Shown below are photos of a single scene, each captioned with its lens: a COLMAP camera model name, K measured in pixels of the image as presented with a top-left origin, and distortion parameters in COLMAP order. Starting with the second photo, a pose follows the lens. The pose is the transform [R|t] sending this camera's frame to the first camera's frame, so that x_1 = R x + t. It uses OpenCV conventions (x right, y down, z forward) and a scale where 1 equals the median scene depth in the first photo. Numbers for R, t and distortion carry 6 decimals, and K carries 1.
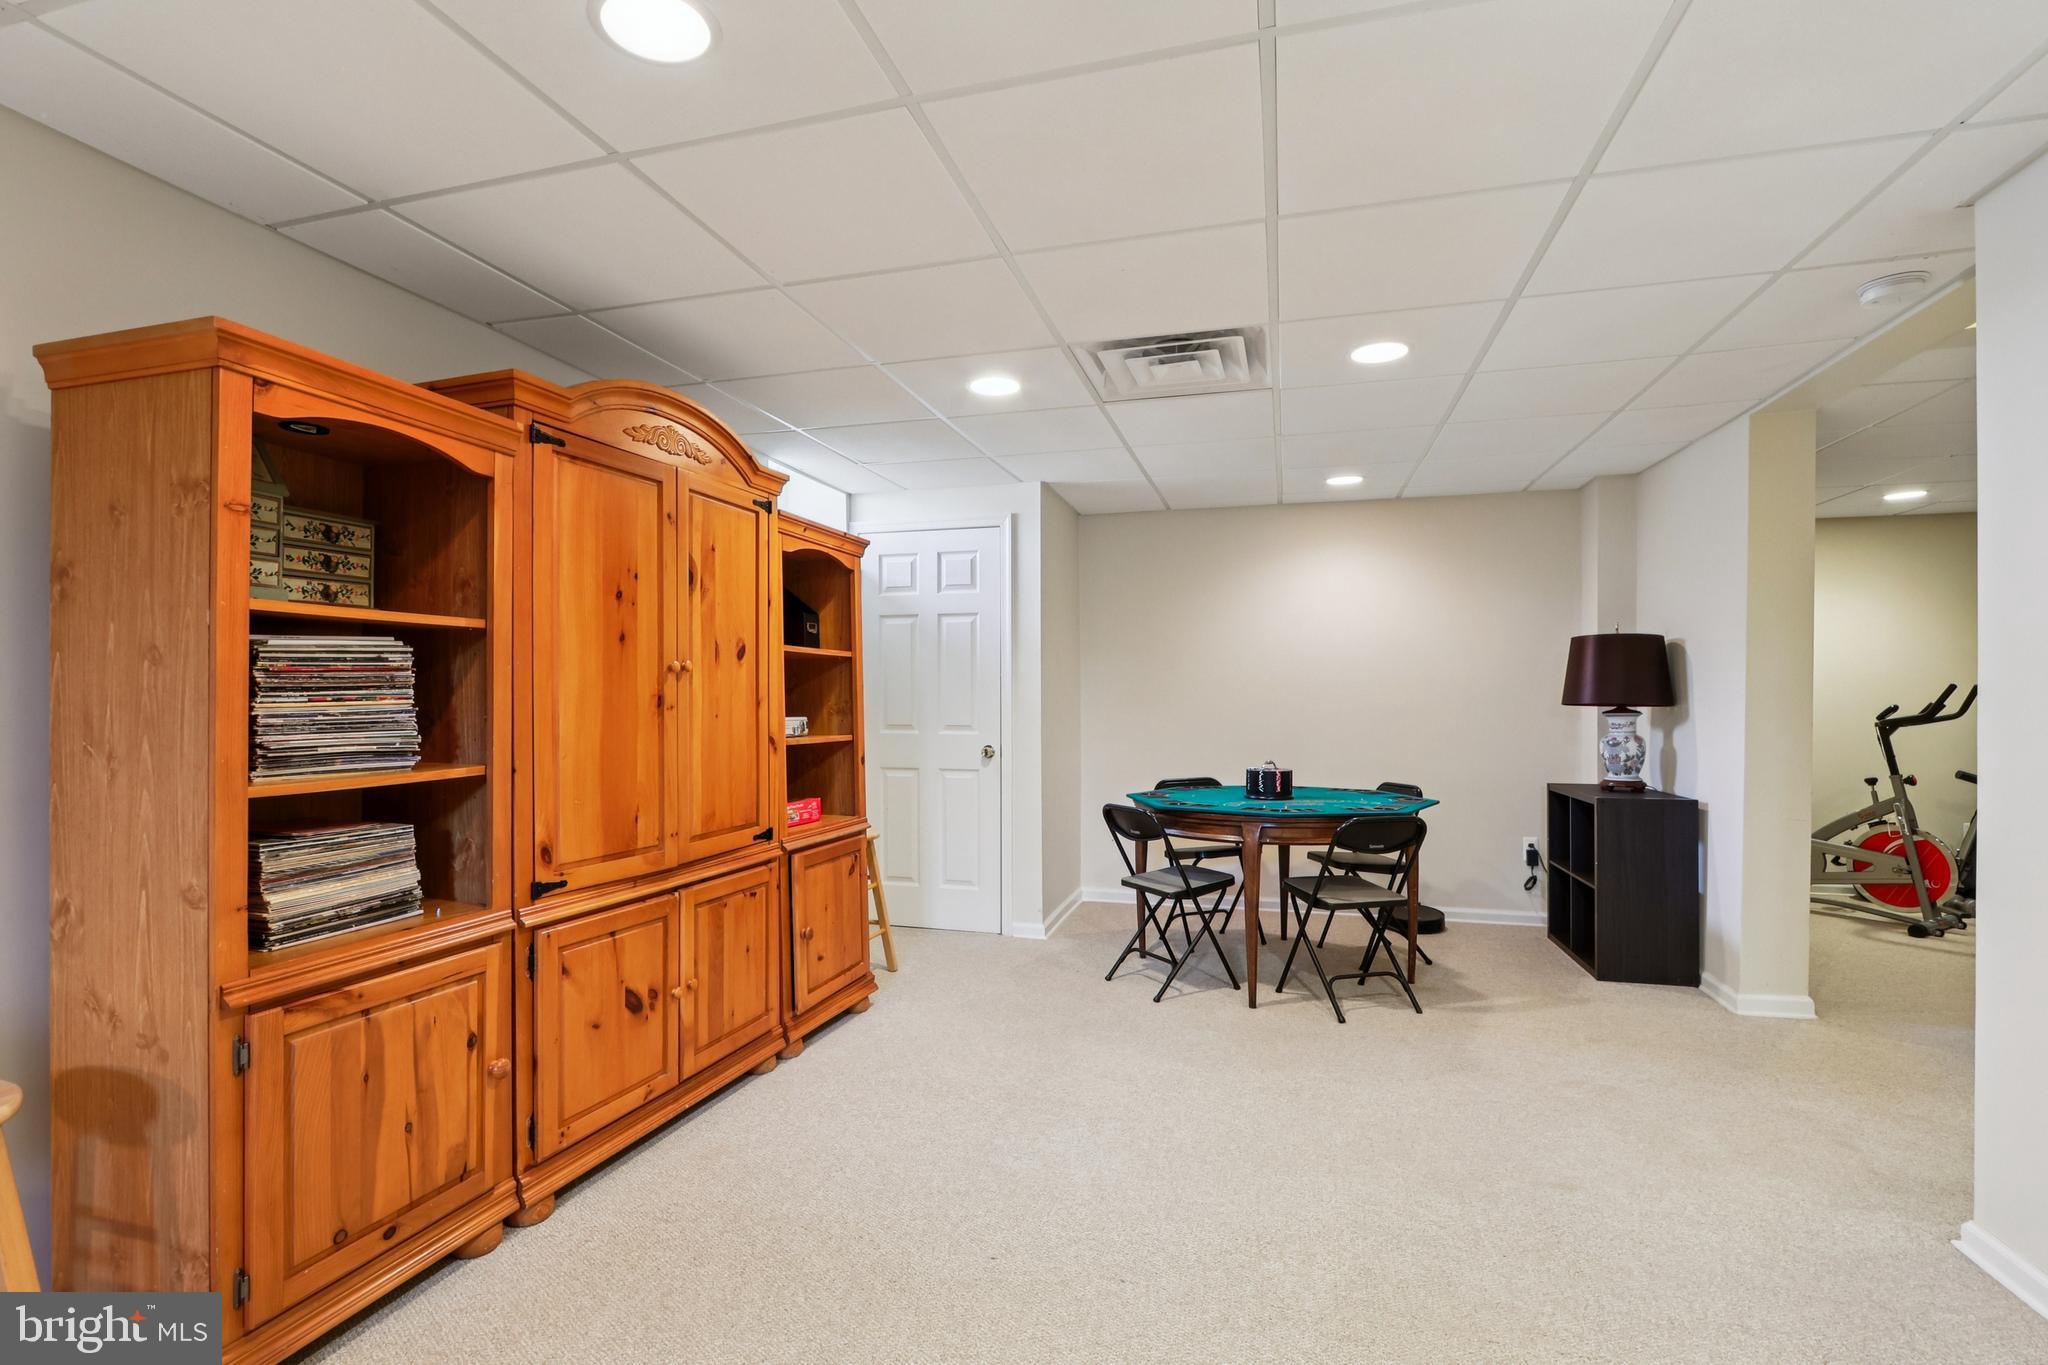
lens RADIAL K [[954.6, 0, 1019.4], [0, 954.6, 692.9], [0, 0, 1]] dist [-0.023147, 0.004011]
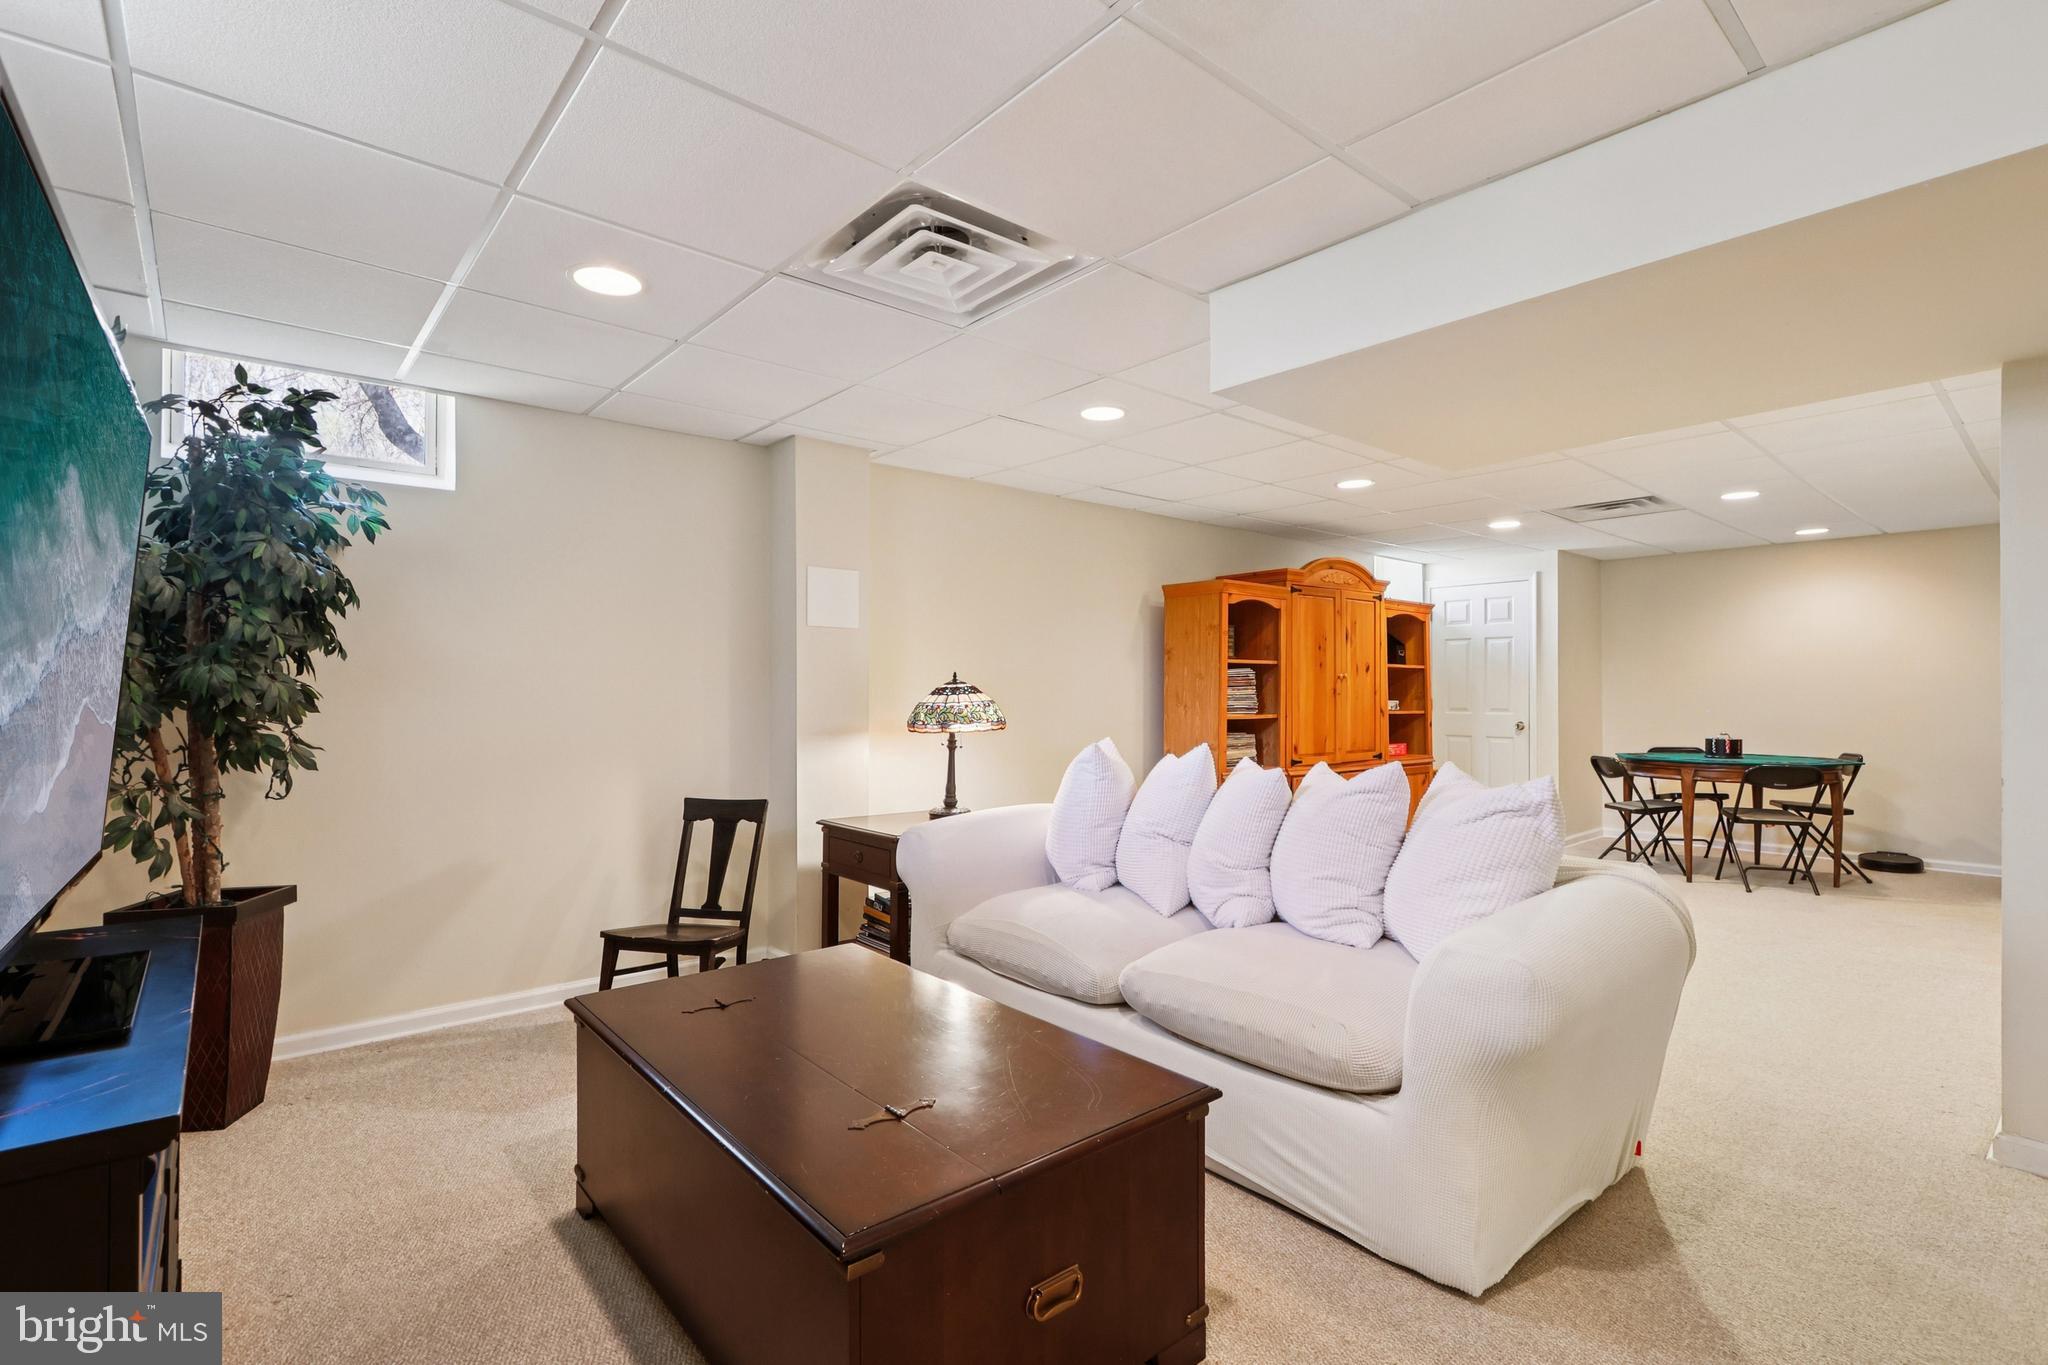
lens RADIAL K [[954.6, 0, 989.5], [0, 954.6, 691.4], [0, 0, 1]] dist [-0.023147, 0.004011]
pose [[0.819005, -0.000061, -0.573787, 0.256172], [0.000703, 0.999999, 0.000897, 0.006176], [0.573786, -0.001138, 0.819004, -1.333843]]
